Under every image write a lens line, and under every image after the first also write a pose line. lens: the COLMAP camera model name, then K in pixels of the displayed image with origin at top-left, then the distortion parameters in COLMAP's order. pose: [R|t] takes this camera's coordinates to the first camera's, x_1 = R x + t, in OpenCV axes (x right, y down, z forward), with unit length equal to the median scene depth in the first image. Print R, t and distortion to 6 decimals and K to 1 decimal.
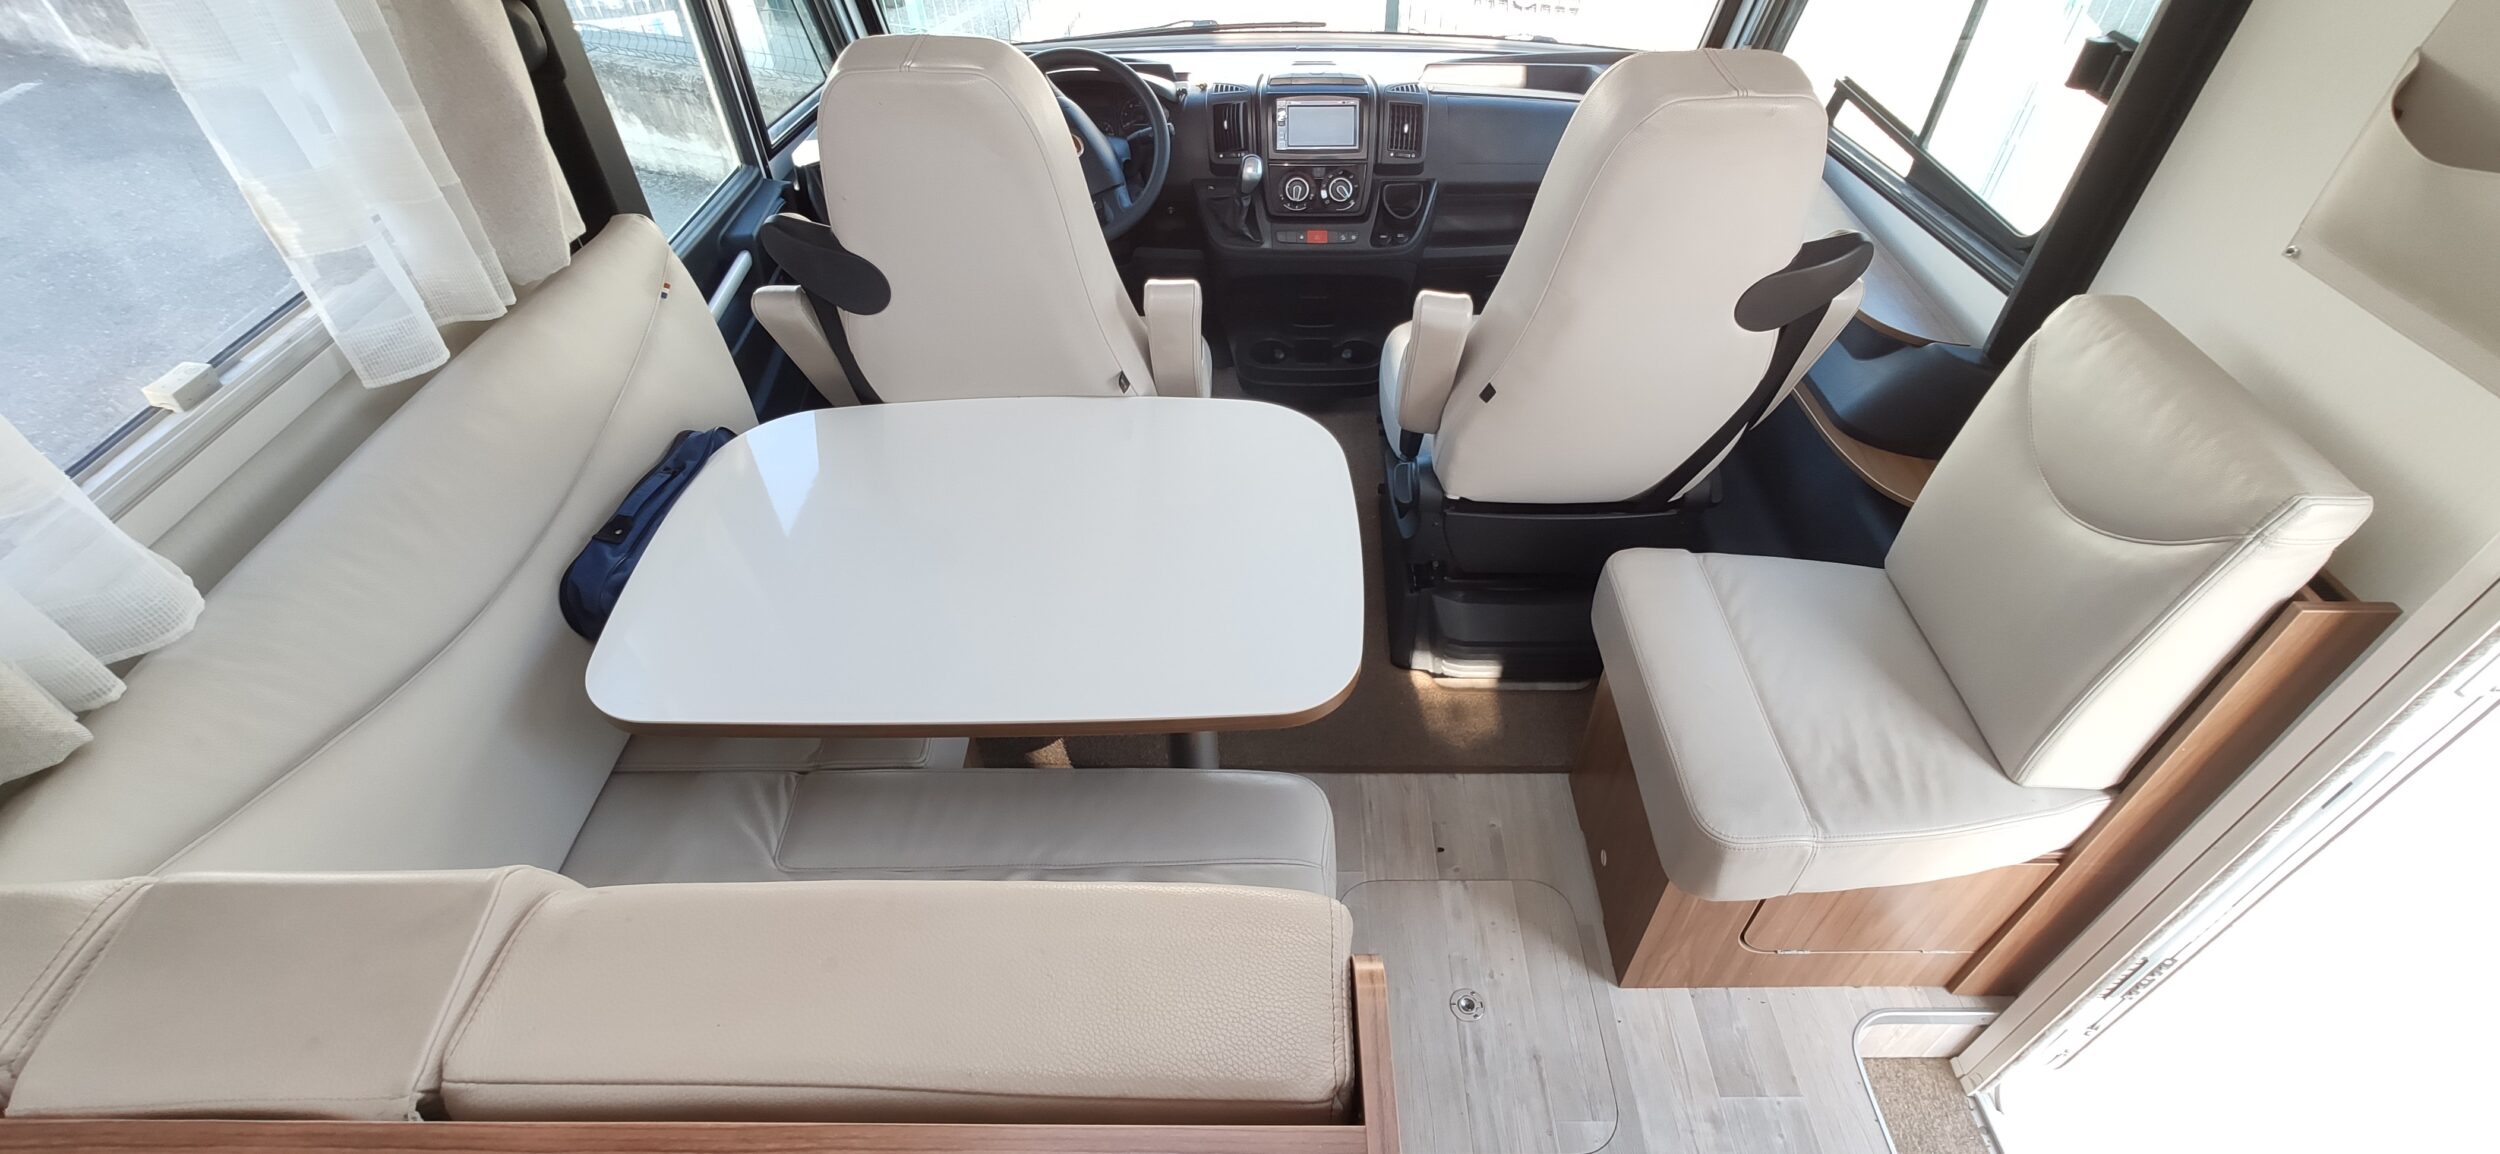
lens RADIAL K [[1082.5, 0, 1268.5], [0, 1082.5, 580.1], [0, 0, 1]] dist [-0.022589, 0.012950]
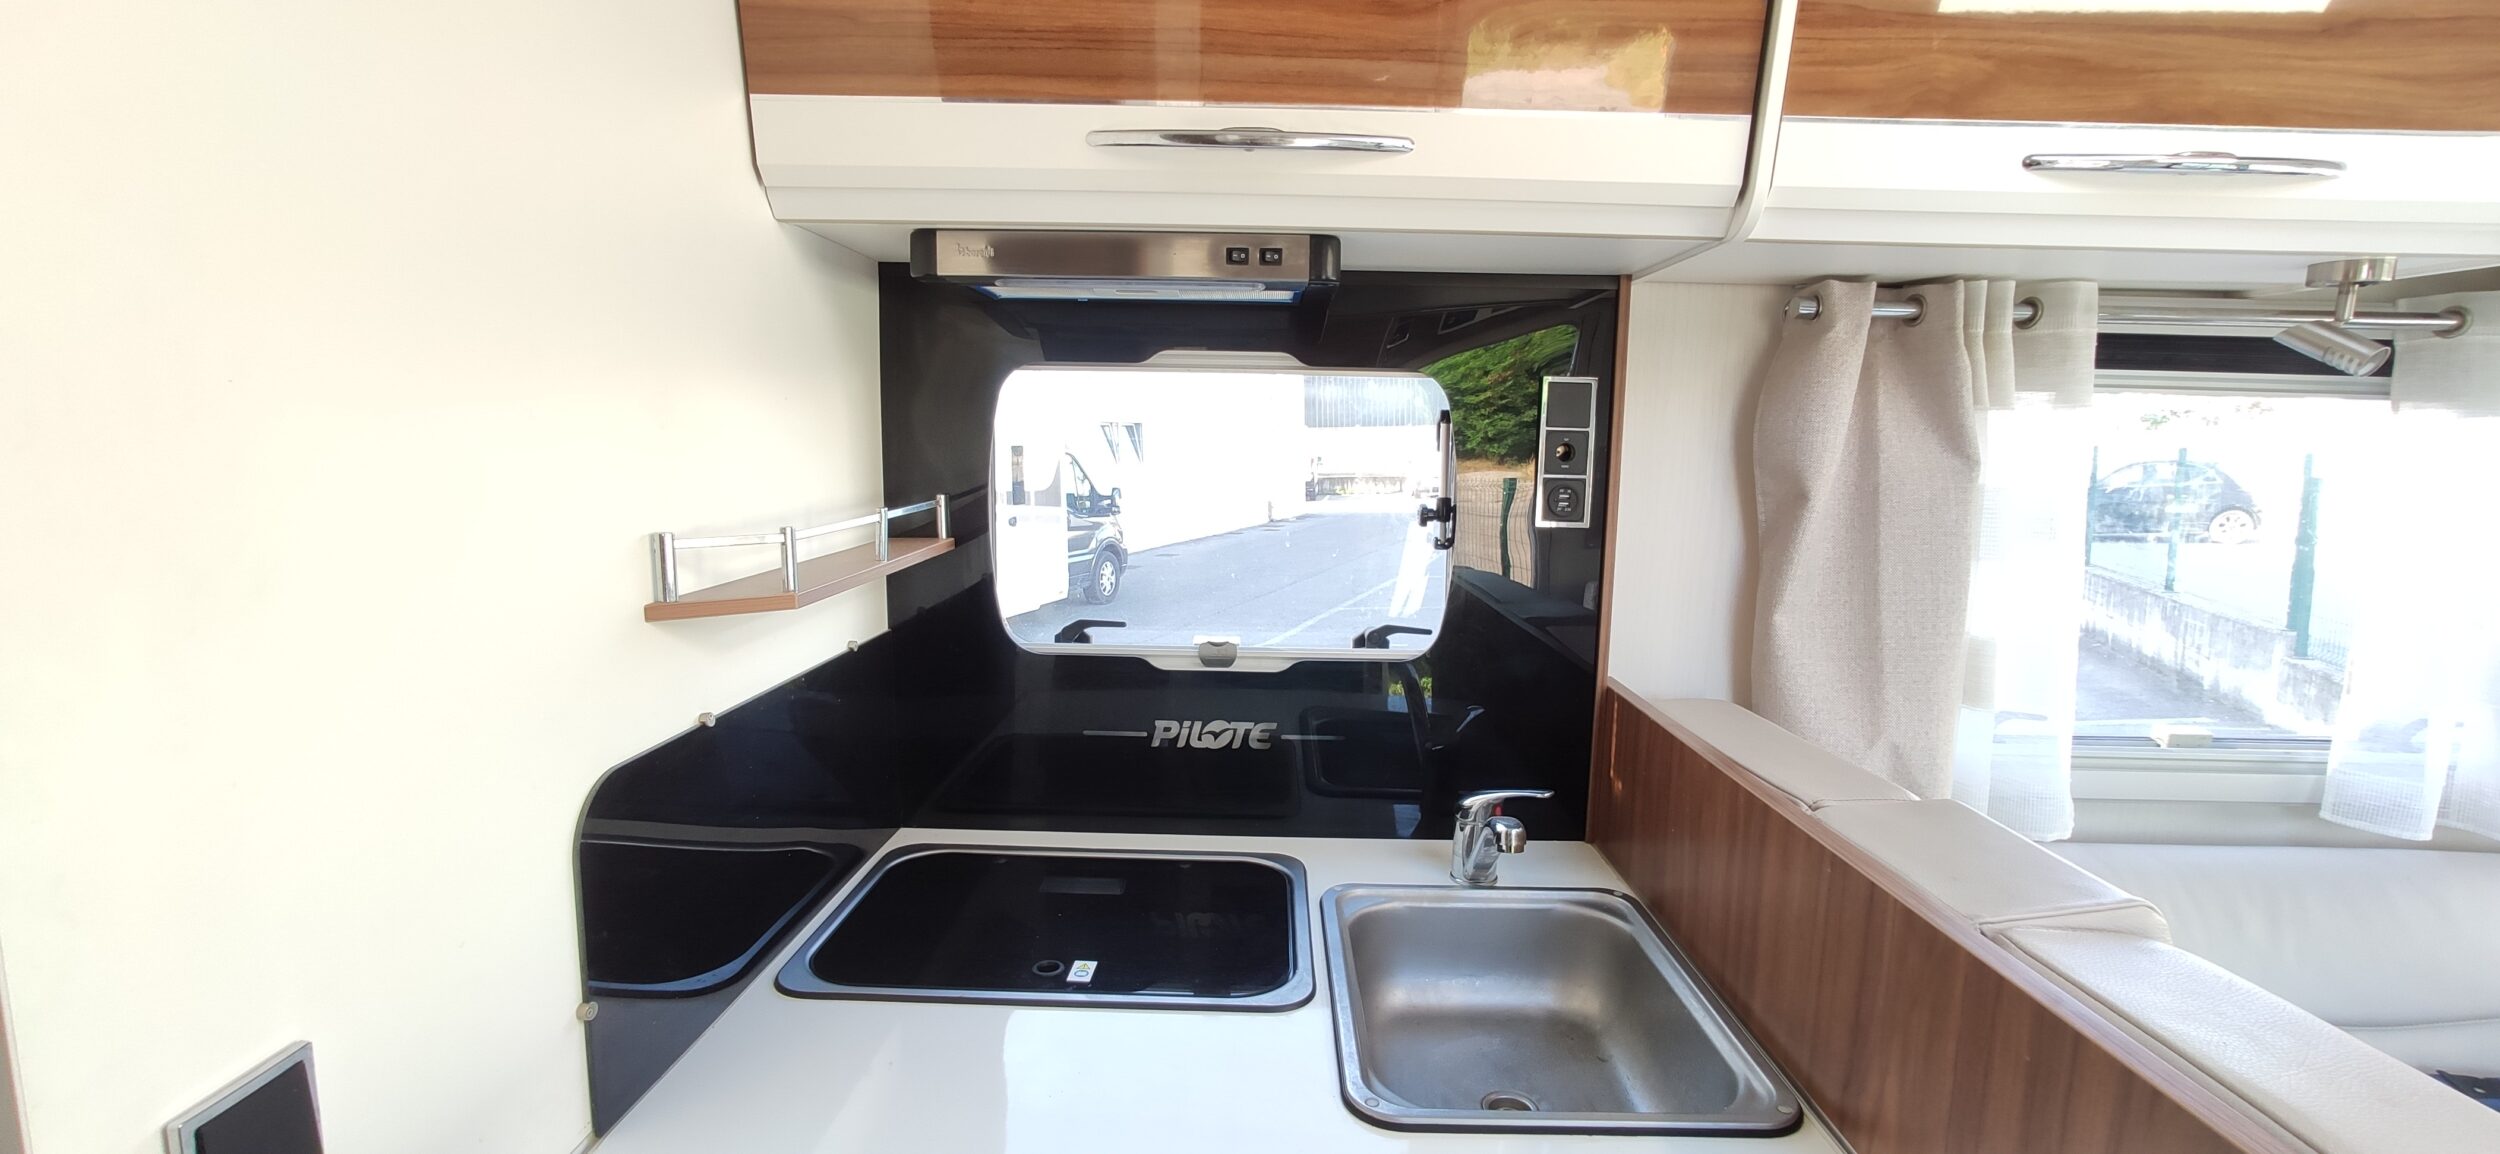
lens RADIAL K [[1082.5, 0, 1268.5], [0, 1082.5, 580.1], [0, 0, 1]] dist [-0.022589, 0.012950]
pose [[-0.004145, 0.134764, -0.990869, 0.101456], [-0.693556, 0.713438, 0.099933, 0.149214], [0.720391, 0.687638, 0.090509, -0.004648]]
